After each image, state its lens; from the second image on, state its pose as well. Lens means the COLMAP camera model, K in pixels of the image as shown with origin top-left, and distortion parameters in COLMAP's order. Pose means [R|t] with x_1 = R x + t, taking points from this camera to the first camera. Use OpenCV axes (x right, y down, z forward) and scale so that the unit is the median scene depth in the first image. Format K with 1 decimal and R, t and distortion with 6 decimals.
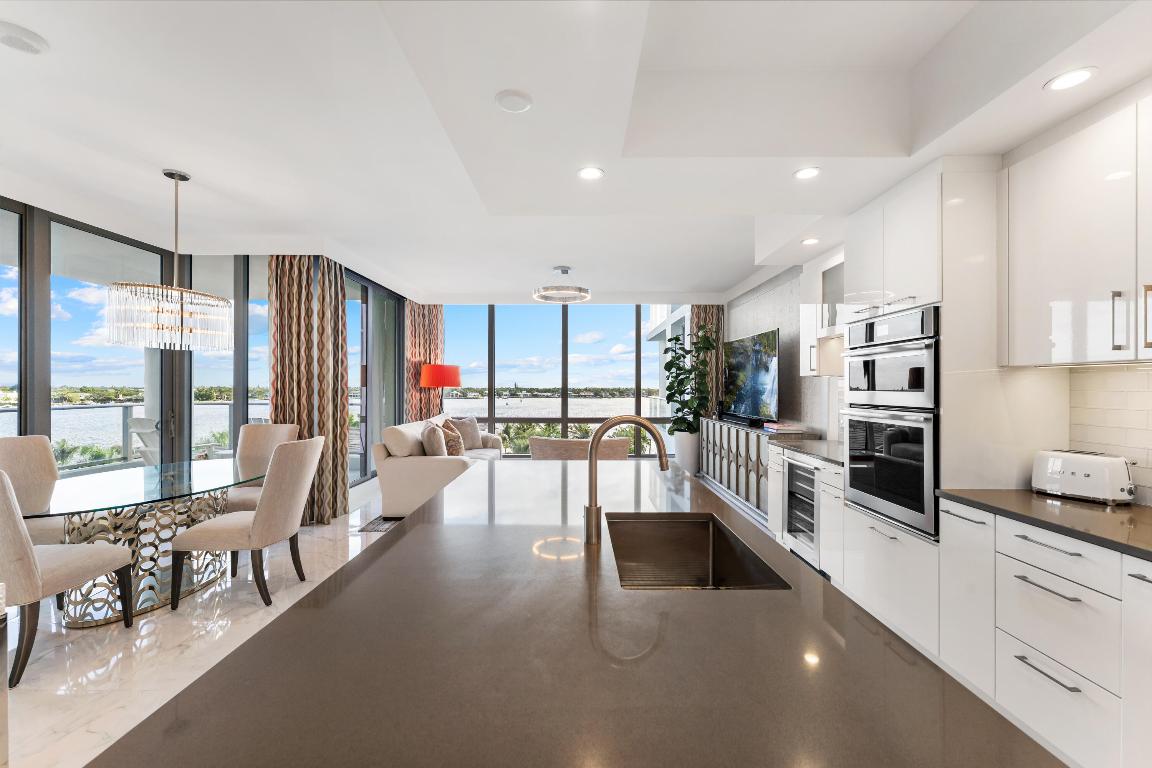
lens RADIAL K [[488.2, 0, 576.0], [0, 488.2, 384.0], [0, 0, 1]] dist [0.016372, -0.000143]
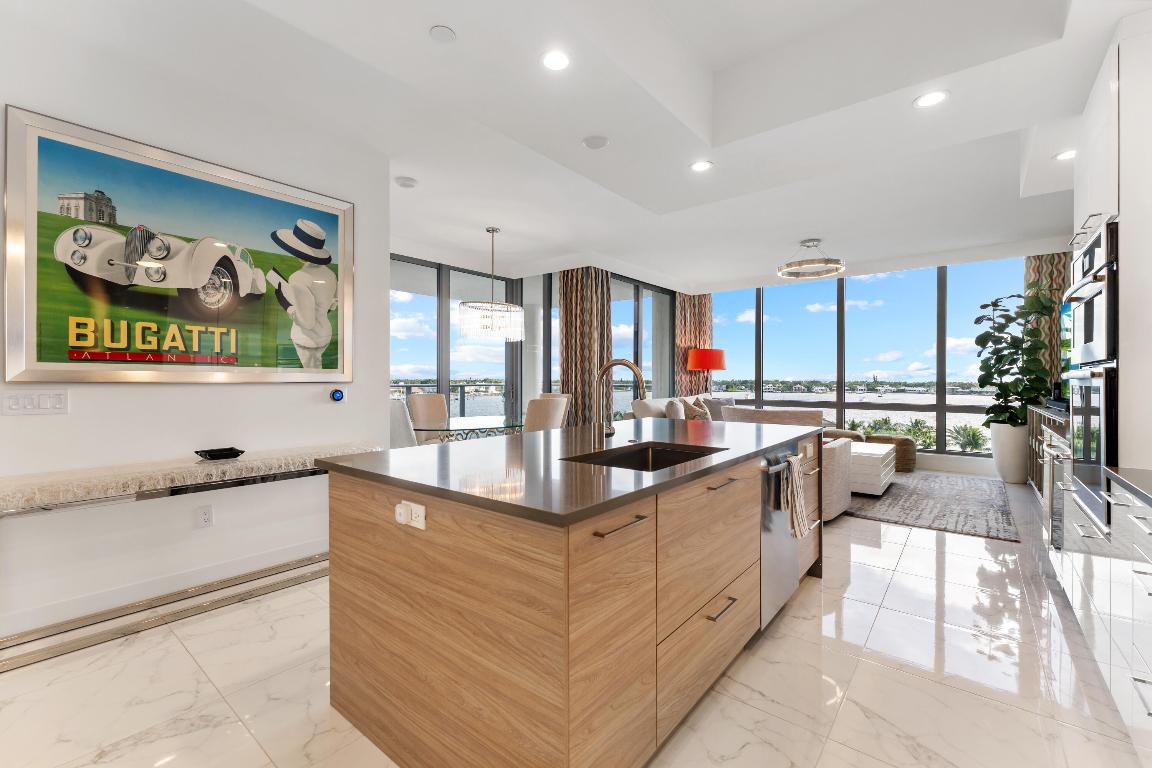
lens RADIAL K [[488.2, 0, 576.0], [0, 488.2, 384.0], [0, 0, 1]] dist [0.016372, -0.000143]
pose [[0.783357, 0.006838, -0.621534, 0.176882], [0.001741, 0.999911, 0.013195, 0.023981], [0.621569, -0.011419, 0.783276, -0.031958]]
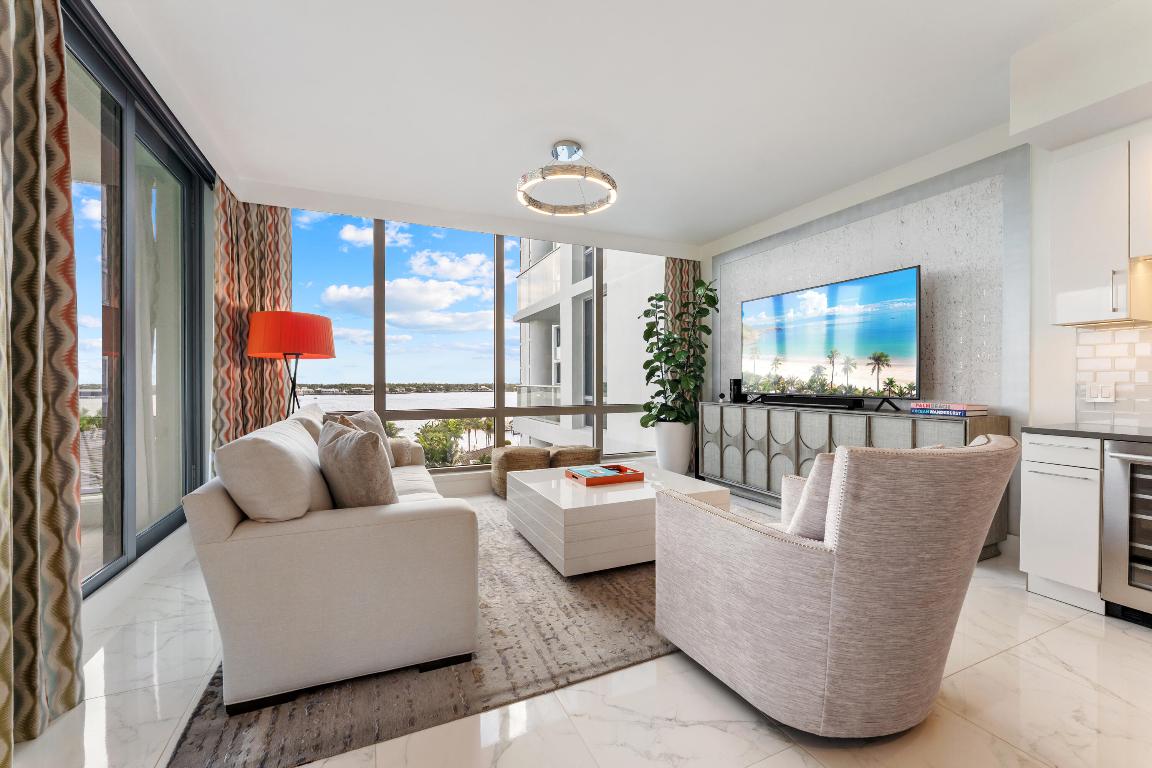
lens RADIAL K [[461.3, 0, 576.6], [0, 461.3, 389.1], [0, 0, 1]] dist [-0.017110, -0.000032]
pose [[0.911540, -0.009005, 0.411113, -0.203135], [0.002180, 0.999852, 0.017067, 0.034906], [-0.411205, -0.014662, 0.911425, 0.420452]]
